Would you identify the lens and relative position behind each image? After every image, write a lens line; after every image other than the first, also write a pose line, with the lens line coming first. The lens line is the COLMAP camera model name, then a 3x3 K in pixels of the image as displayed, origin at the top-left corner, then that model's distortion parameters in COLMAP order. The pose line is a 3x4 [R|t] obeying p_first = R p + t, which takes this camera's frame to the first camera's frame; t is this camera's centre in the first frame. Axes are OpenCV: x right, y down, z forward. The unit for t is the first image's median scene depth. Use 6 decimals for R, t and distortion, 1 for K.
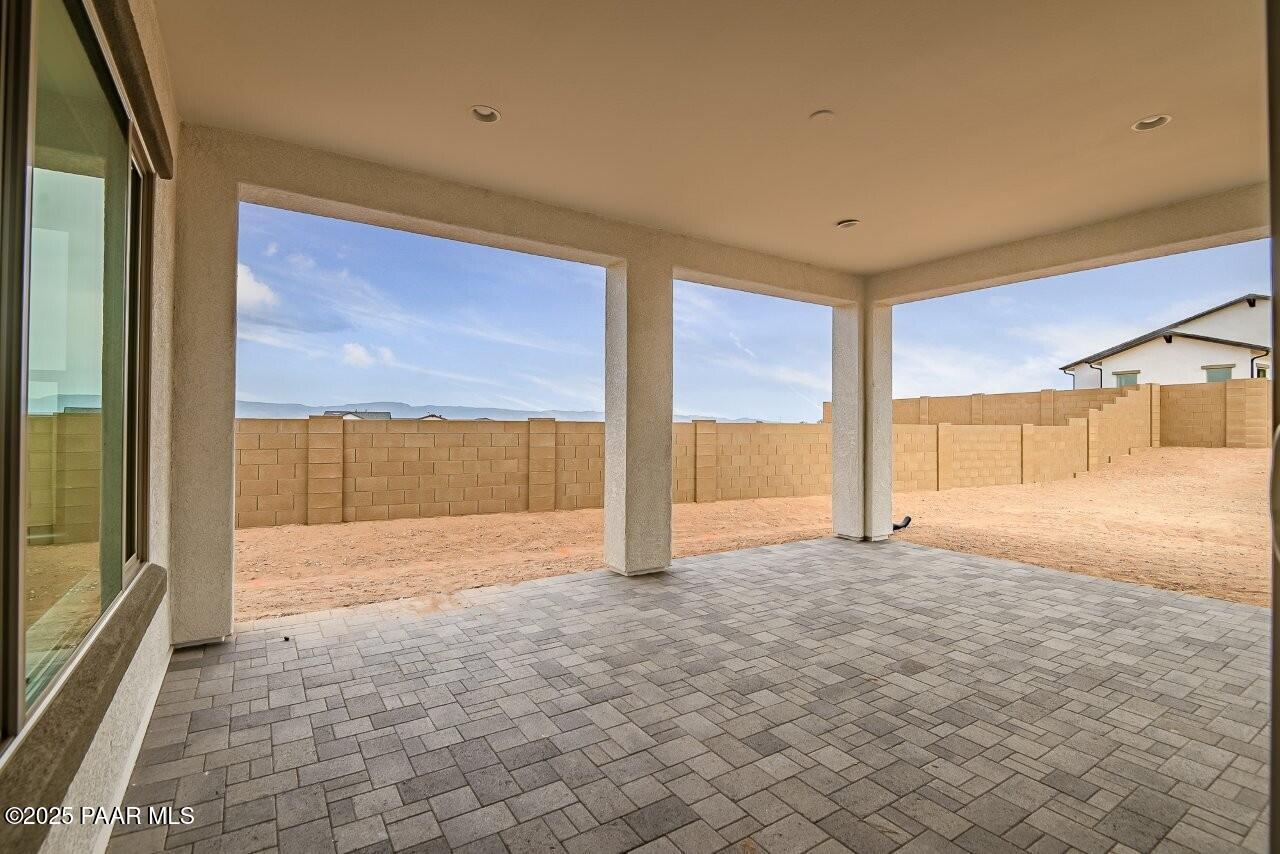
lens RADIAL K [[589.3, 0, 633.8], [0, 589.3, 425.1], [0, 0, 1]] dist [-0.002383, -0.001477]
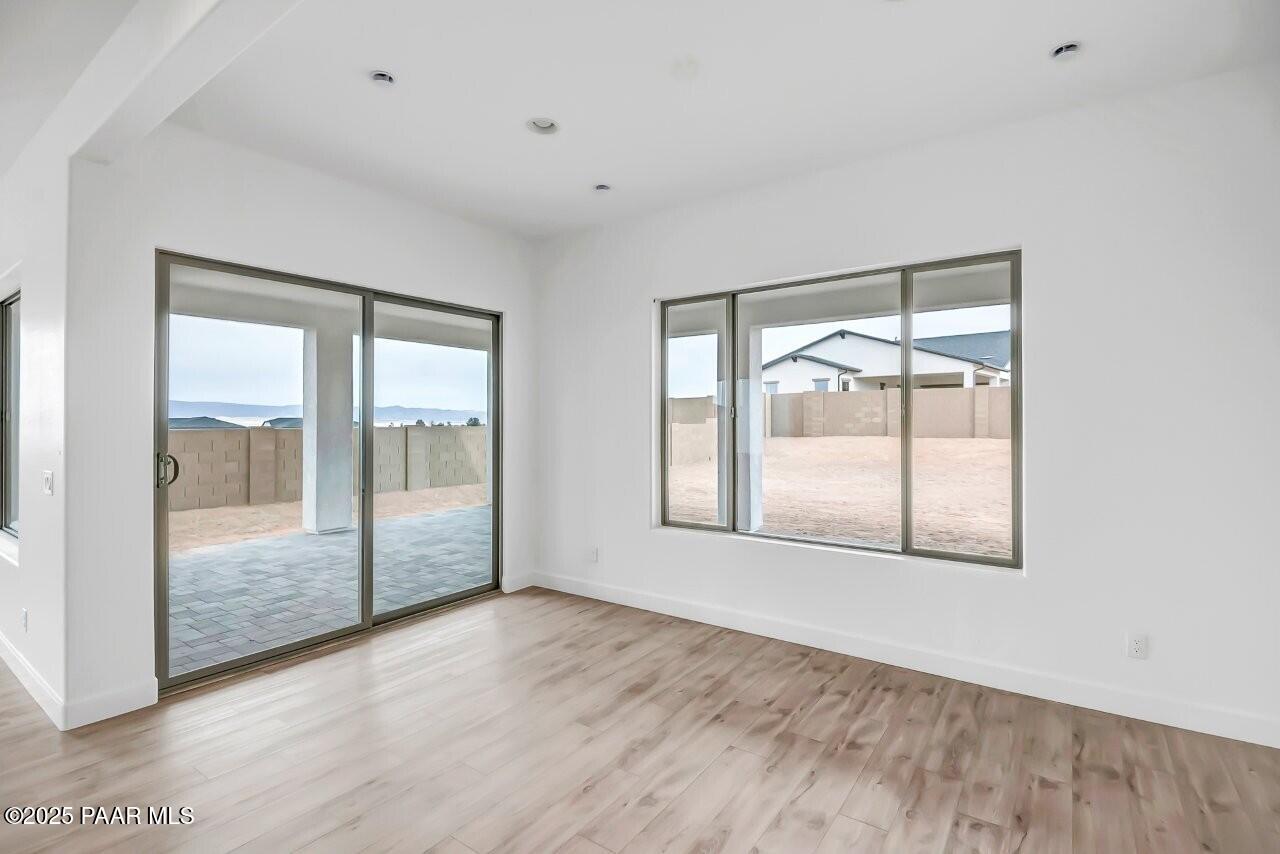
lens RADIAL K [[589.3, 0, 647.6], [0, 589.3, 419.1], [0, 0, 1]] dist [-0.002383, -0.001477]
pose [[0.921444, -0.008314, 0.388421, 0.086268], [0.008415, 0.999964, 0.001439, -0.018968], [-0.388419, 0.001943, 0.921481, -0.349652]]
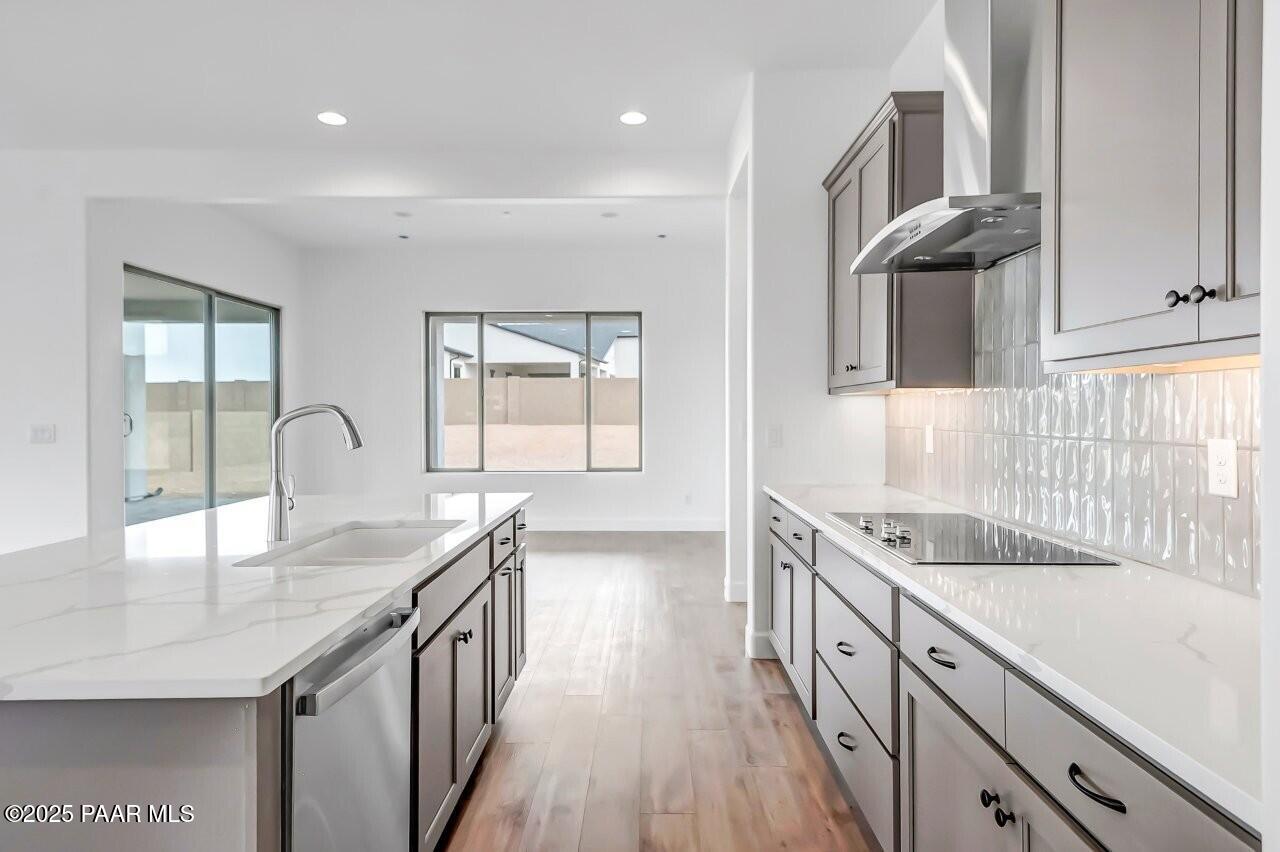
lens RADIAL K [[726.8, 0, 646.3], [0, 726.8, 421.2], [0, 0, 1]] dist [0.027464, 0.000072]
pose [[0.533007, -0.016573, 0.845948, -0.230396], [0.001494, 0.999825, 0.018646, -0.007763], [-0.846109, -0.008674, 0.532939, -0.535531]]
